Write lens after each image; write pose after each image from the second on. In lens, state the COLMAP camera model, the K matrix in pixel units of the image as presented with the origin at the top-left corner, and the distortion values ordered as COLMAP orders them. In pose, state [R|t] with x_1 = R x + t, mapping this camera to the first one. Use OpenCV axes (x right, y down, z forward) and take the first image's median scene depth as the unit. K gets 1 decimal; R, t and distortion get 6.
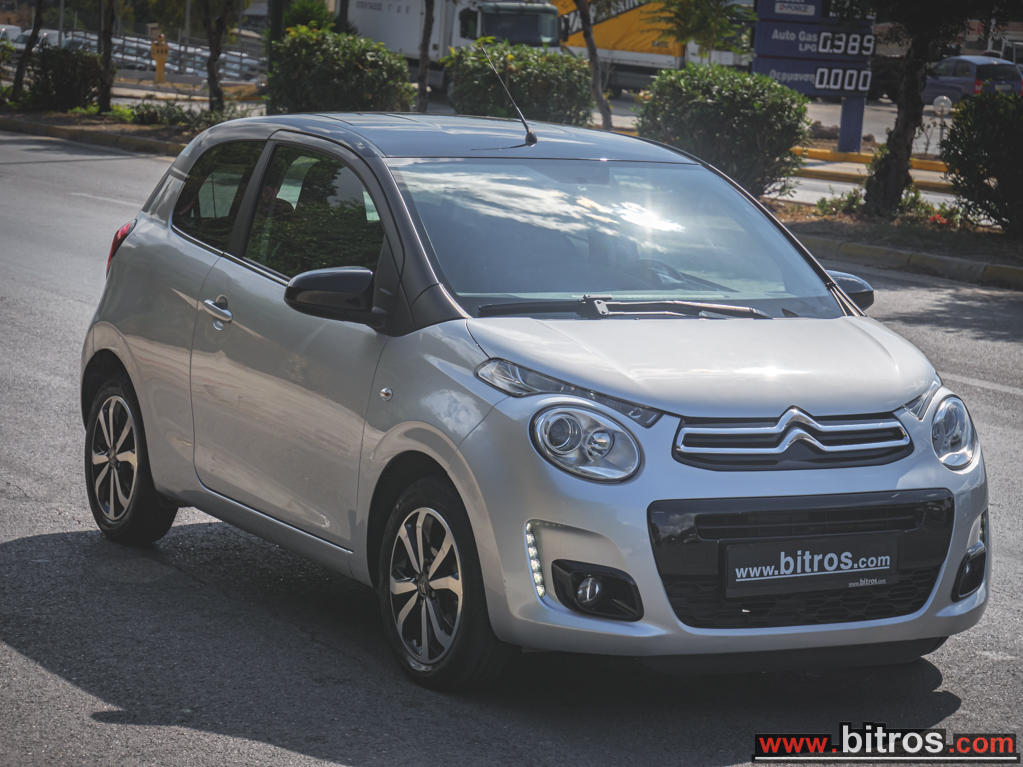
lens RADIAL K [[2978.6, 0, 507.3], [0, 2978.6, 389.6], [0, 0, 1]] dist [0.119607, 0.000000]
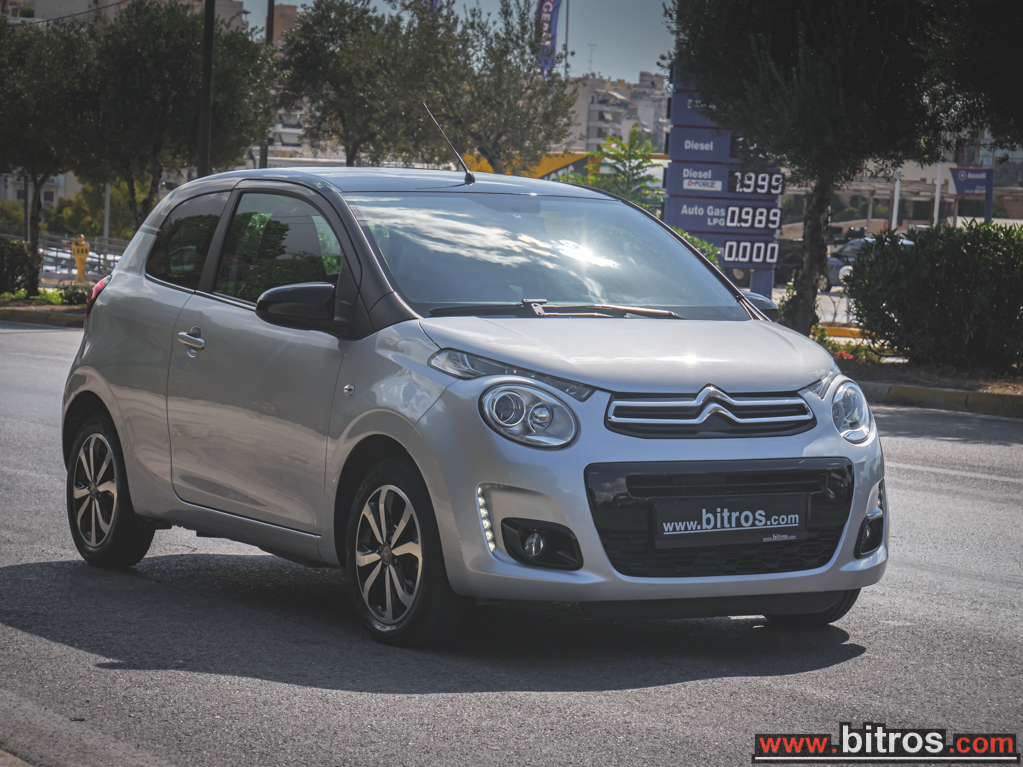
lens RADIAL K [[2978.6, 0, 511.1], [0, 2978.6, 377.8], [0, 0, 1]] dist [0.119607, 0.000000]
pose [[0.999289, -0.023023, 0.029855, -0.013060], [0.025177, 0.996947, -0.073905, 0.082505], [-0.028063, 0.074605, 0.996818, -0.125695]]
